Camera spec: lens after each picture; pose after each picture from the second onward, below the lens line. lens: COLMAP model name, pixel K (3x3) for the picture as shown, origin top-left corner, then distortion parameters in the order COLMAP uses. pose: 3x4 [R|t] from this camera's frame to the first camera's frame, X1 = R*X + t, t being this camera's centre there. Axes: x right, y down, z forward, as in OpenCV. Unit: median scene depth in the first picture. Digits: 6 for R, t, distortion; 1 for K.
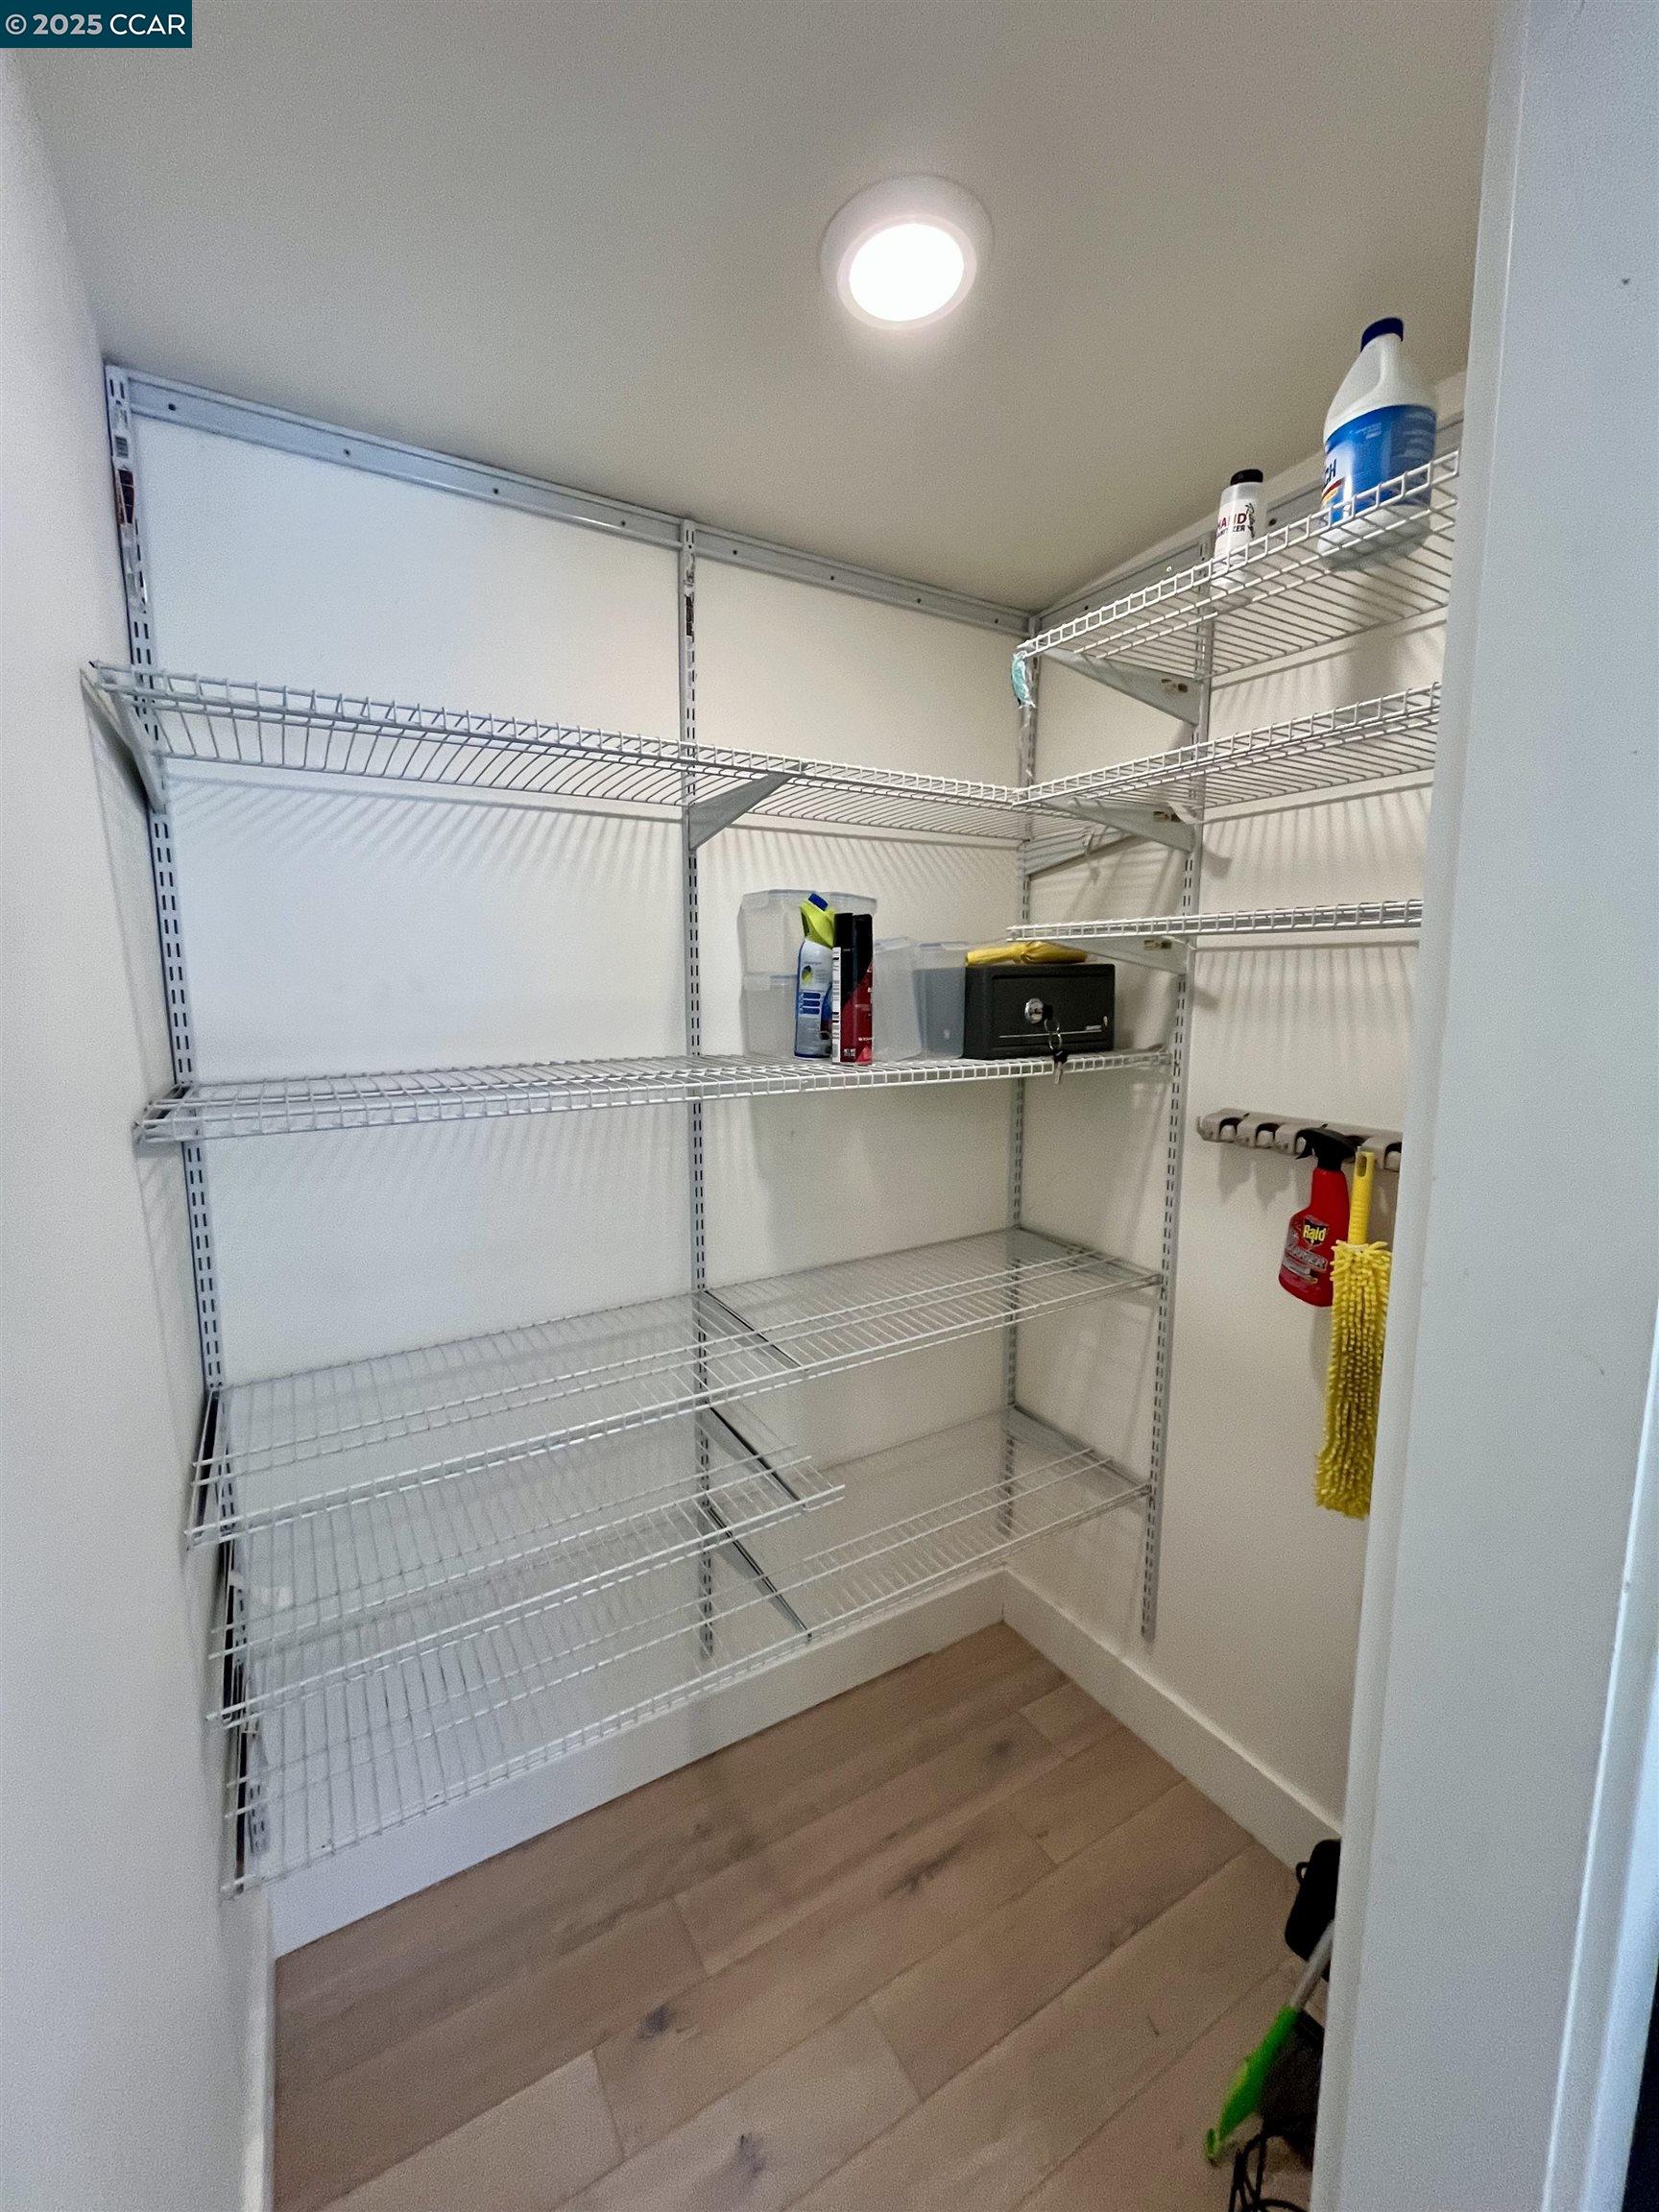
lens RADIAL K [[895.4, 0, 830.9], [0, 895.4, 1103.2], [0, 0, 1]] dist [-0.005476, 0.000063]
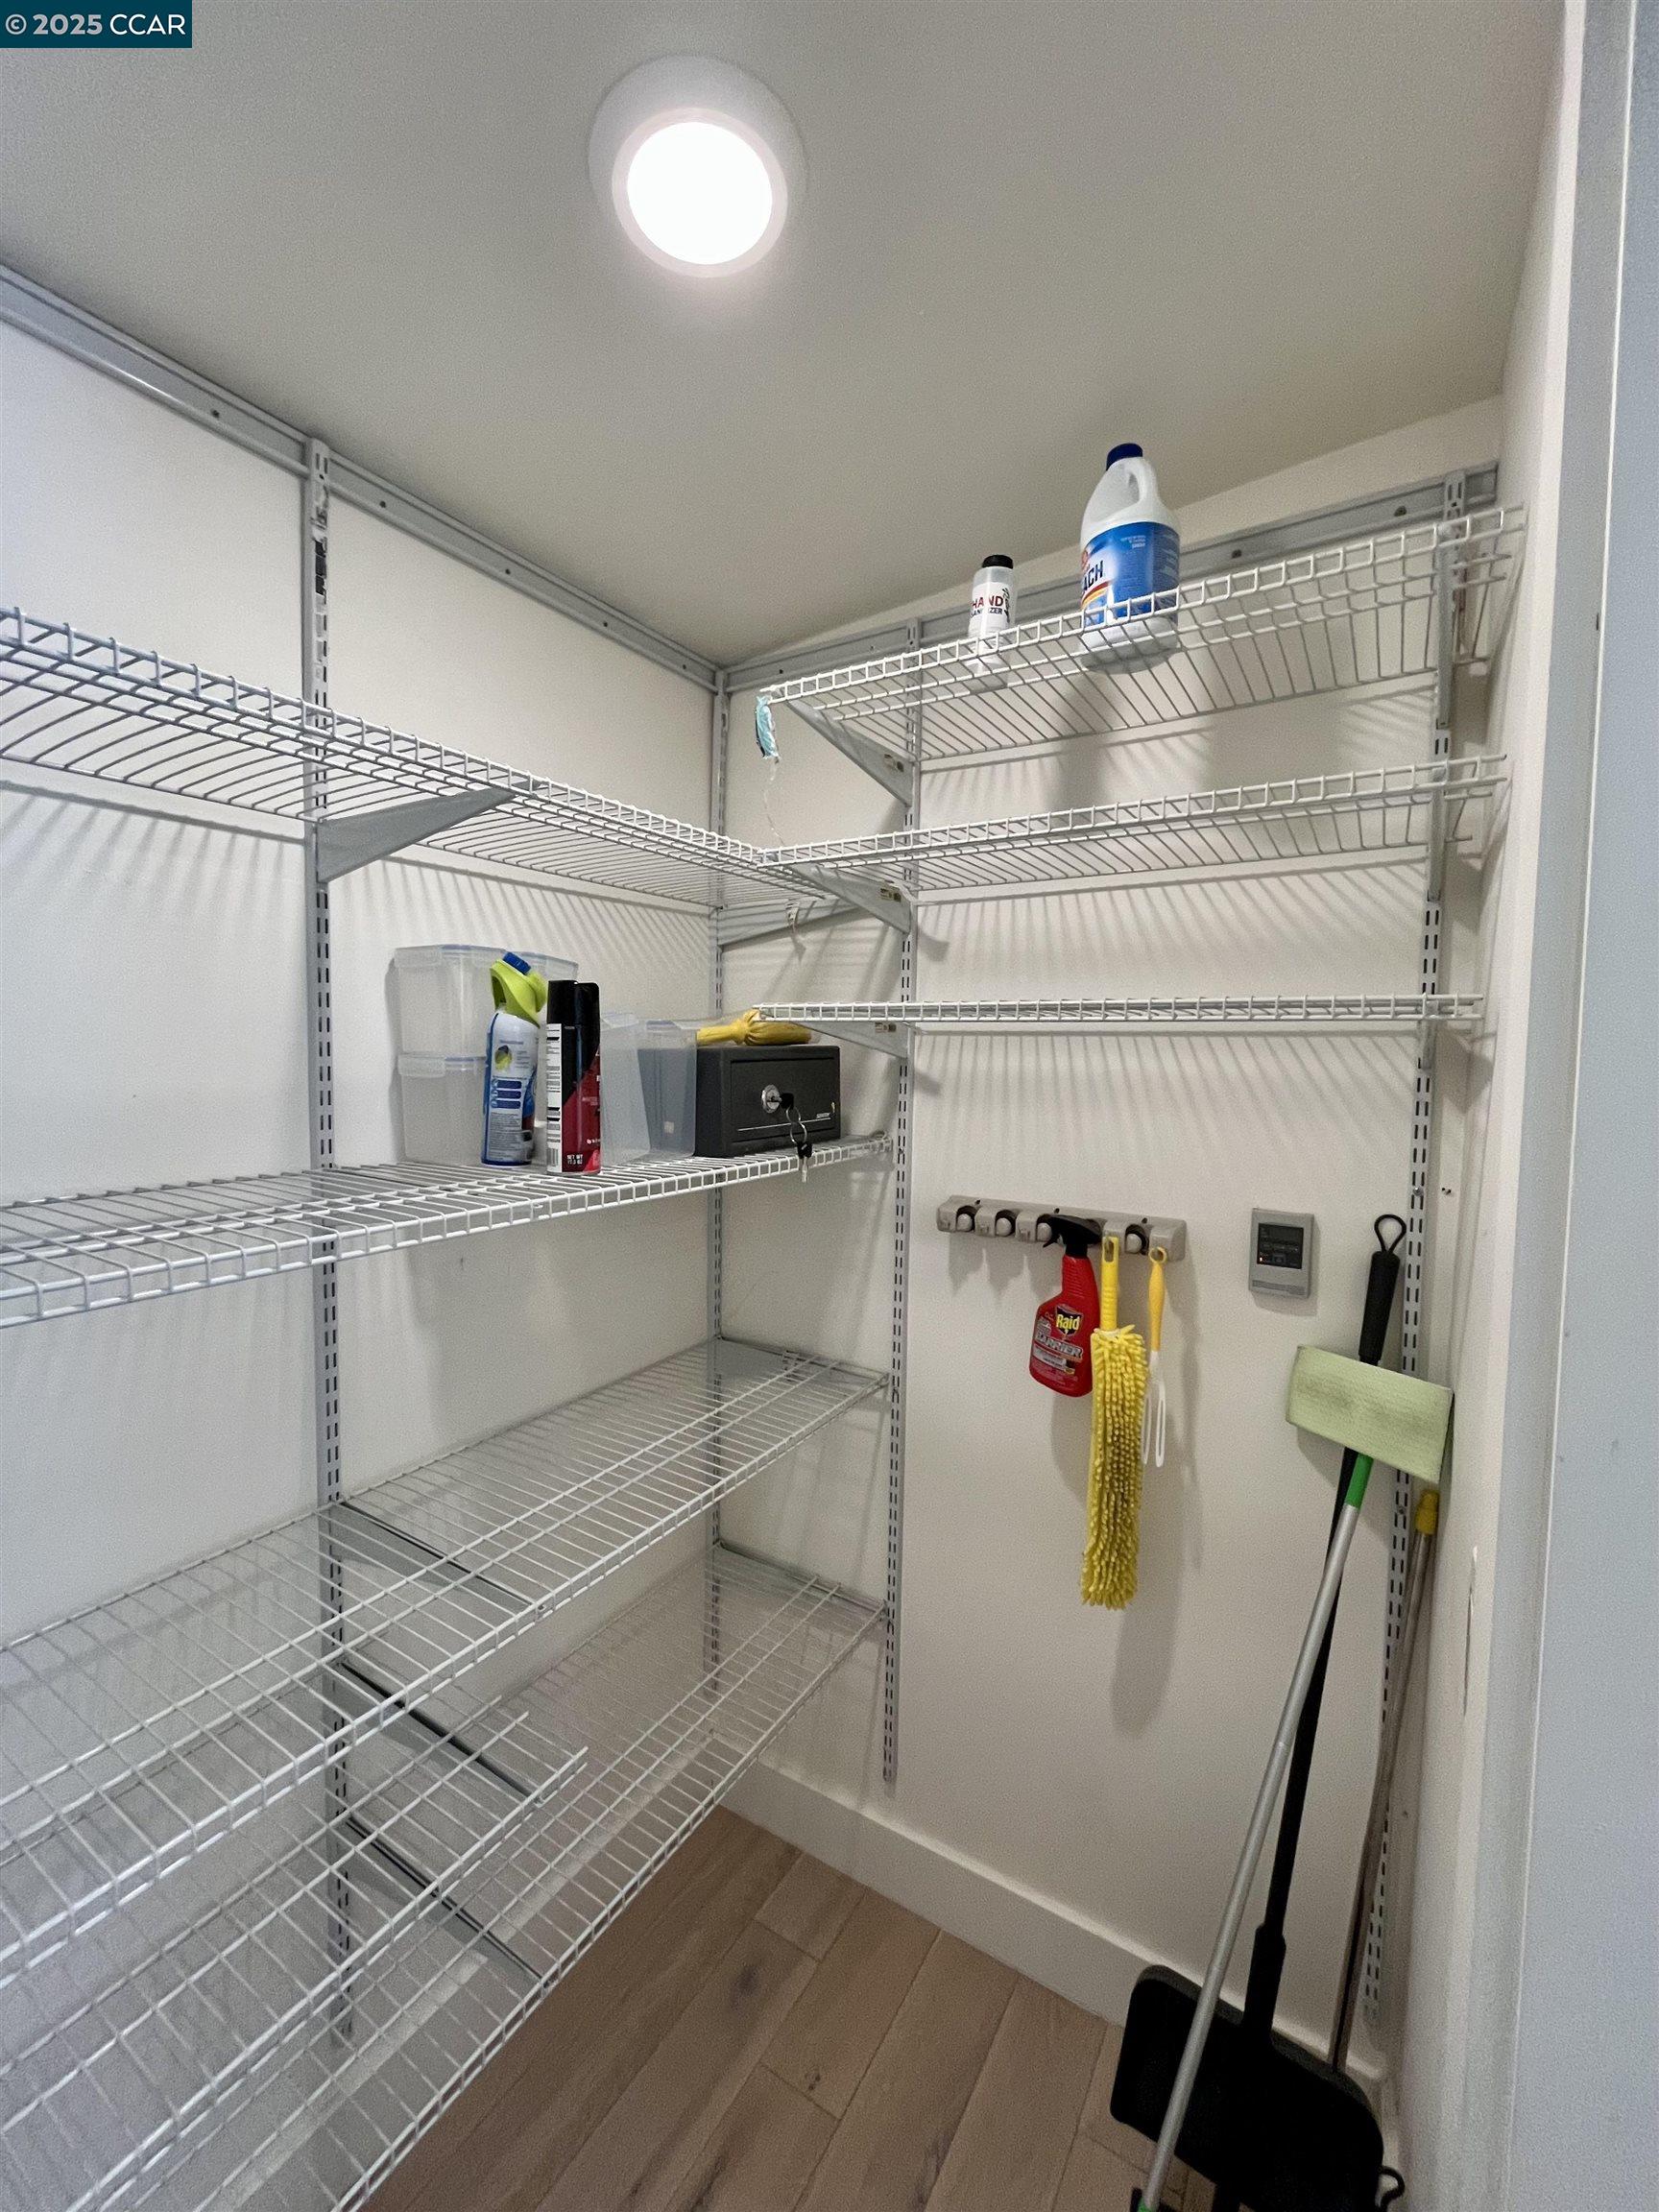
lens RADIAL K [[895.4, 0, 831.7], [0, 895.4, 1100.9], [0, 0, 1]] dist [-0.005476, 0.000063]
pose [[0.890703, -0.015783, 0.454311, -0.118482], [0.050711, 0.996609, -0.064799, -0.041188], [-0.451748, 0.080756, 0.888483, 0.191433]]
